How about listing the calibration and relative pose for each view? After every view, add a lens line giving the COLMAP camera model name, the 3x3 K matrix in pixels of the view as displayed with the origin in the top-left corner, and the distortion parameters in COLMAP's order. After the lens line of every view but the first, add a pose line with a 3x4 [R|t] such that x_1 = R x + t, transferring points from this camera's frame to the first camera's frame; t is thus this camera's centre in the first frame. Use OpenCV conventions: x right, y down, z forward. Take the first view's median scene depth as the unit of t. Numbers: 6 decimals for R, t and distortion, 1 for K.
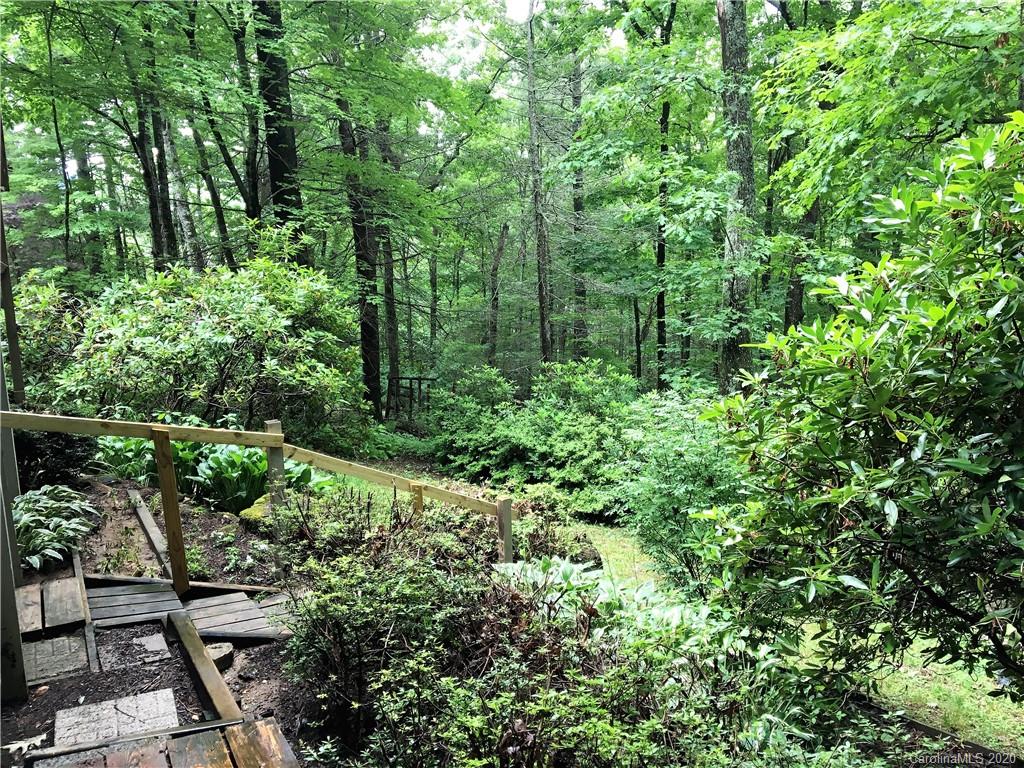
lens RADIAL K [[862.5, 0, 516.7], [0, 862.5, 383.7], [0, 0, 1]] dist [0.122691, -0.202516]
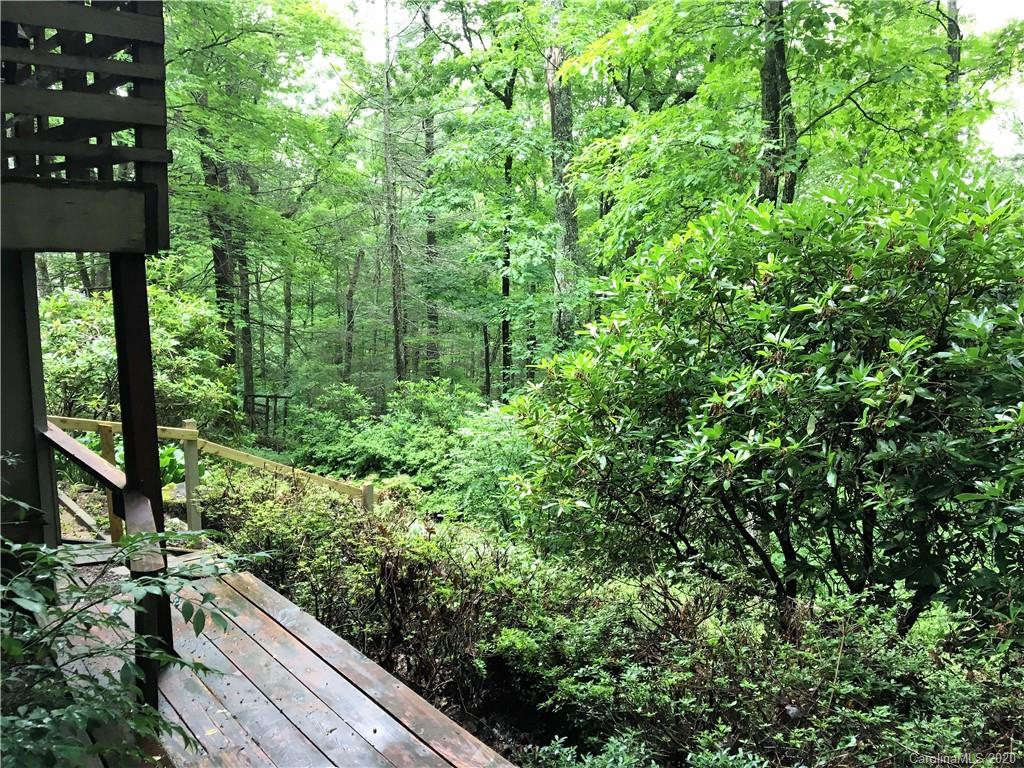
lens RADIAL K [[862.5, 0, 516.7], [0, 862.5, 383.7], [0, 0, 1]] dist [0.122691, -0.202516]
pose [[0.985659, 0.009001, 0.168512, -0.006338], [-0.004787, 0.999666, -0.025396, 0.006635], [-0.168684, 0.024225, 0.985372, -0.127940]]
